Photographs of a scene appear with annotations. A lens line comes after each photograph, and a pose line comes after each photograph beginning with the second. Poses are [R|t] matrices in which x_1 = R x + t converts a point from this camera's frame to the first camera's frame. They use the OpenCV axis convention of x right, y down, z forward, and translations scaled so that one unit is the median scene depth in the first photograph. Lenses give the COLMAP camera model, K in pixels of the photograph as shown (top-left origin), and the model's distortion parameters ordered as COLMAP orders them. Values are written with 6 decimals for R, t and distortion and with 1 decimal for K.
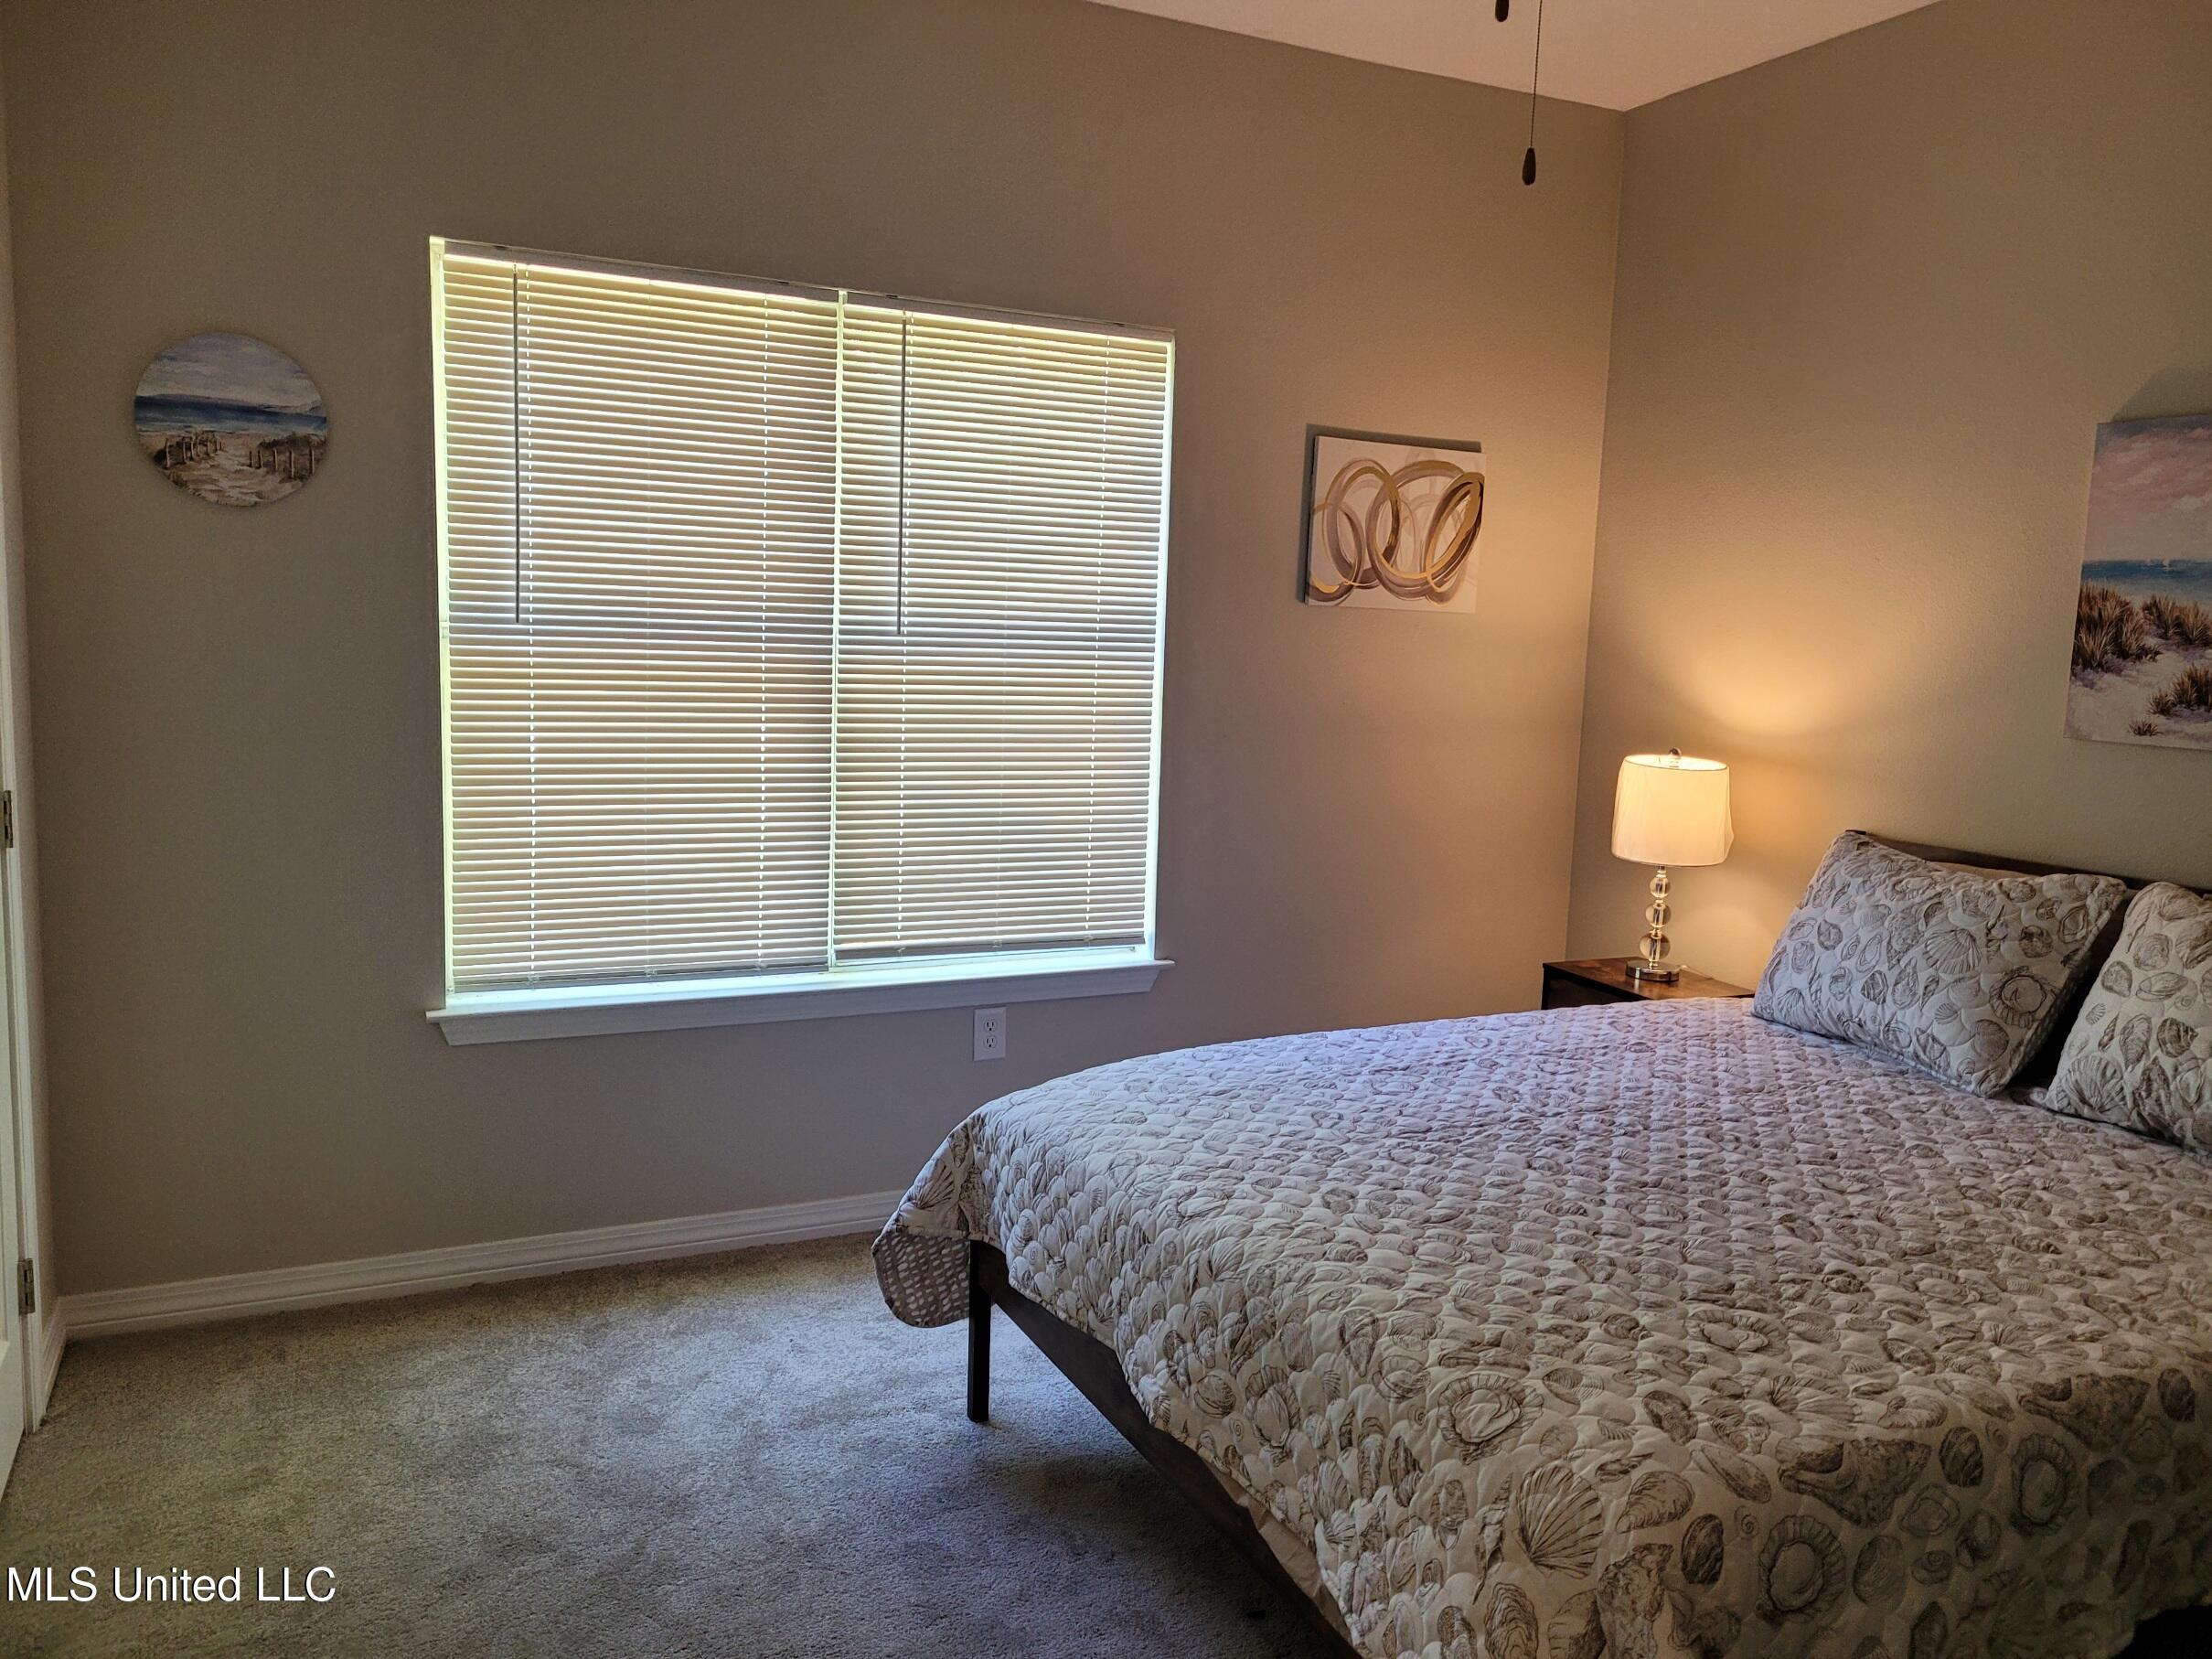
lens RADIAL K [[1706.3, 0, 1097.1], [0, 1706.3, 813.2], [0, 0, 1]] dist [0.046930, -0.033333]
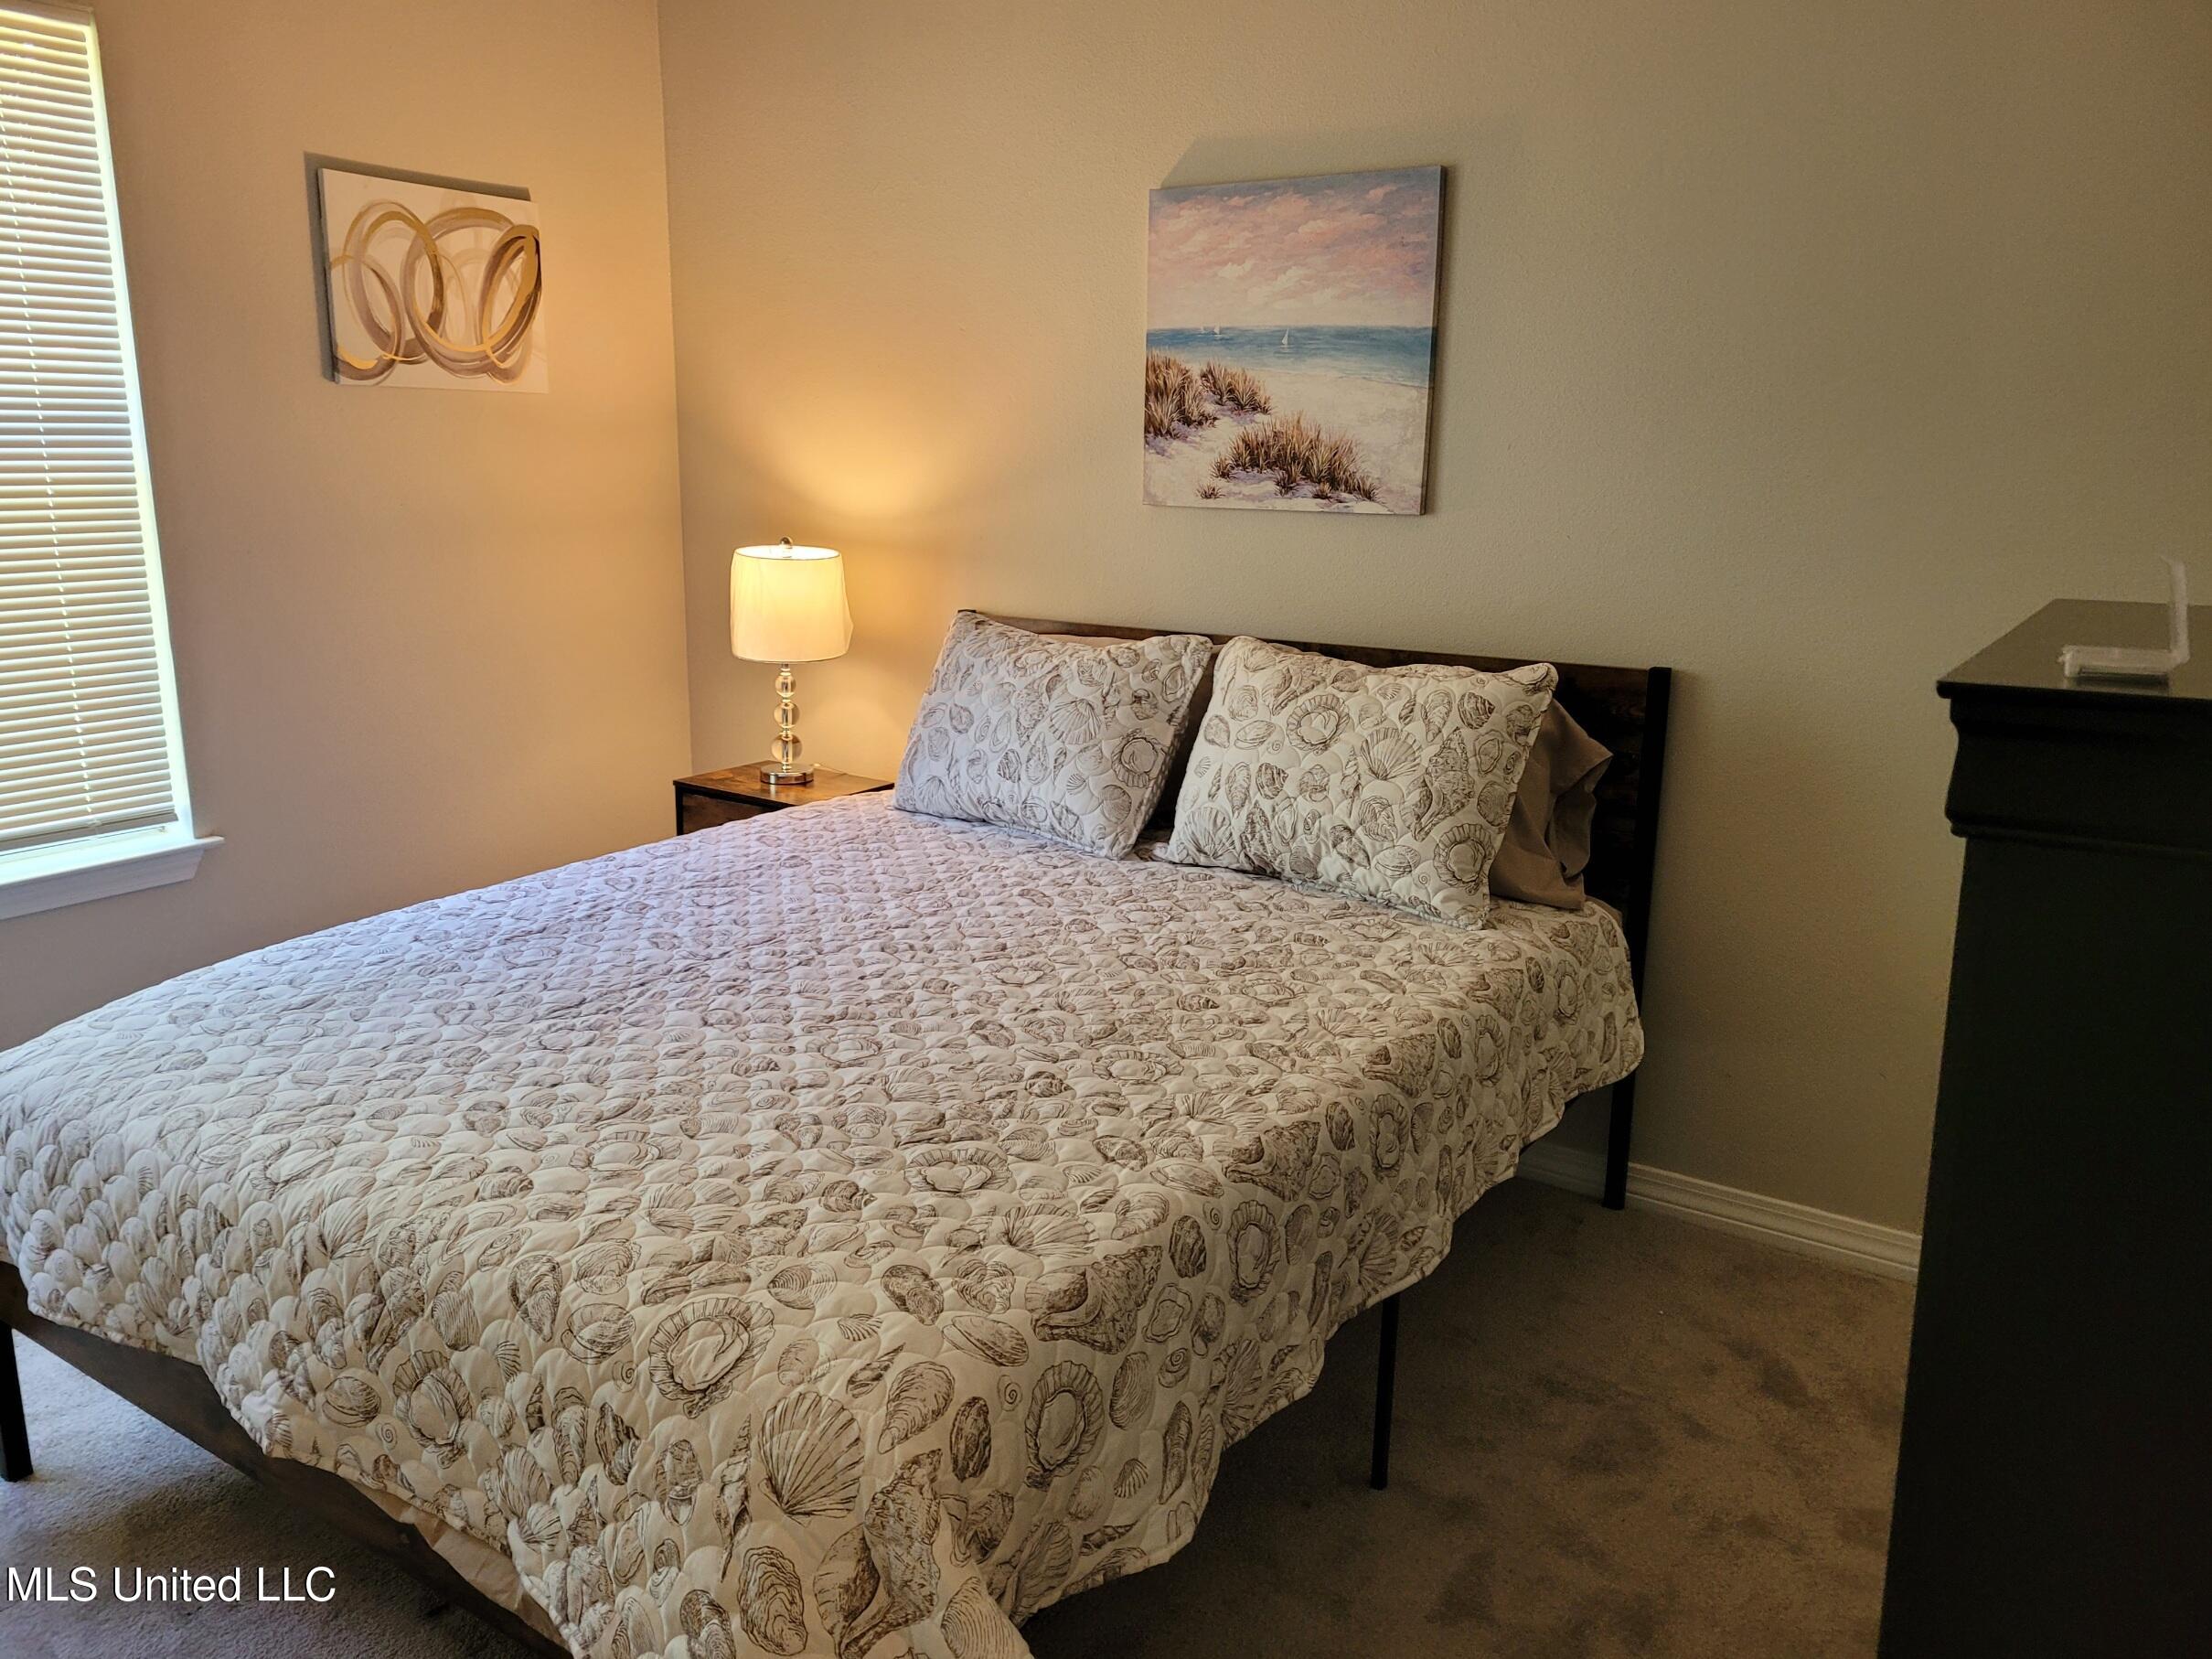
lens RADIAL K [[1706.3, 0, 1097.1], [0, 1706.3, 813.2], [0, 0, 1]] dist [0.046930, -0.033333]
pose [[0.864339, -0.136446, 0.484045, 0.016605], [0.079830, 0.987512, 0.135818, -0.003371], [-0.496533, -0.078752, 0.864438, 0.156113]]
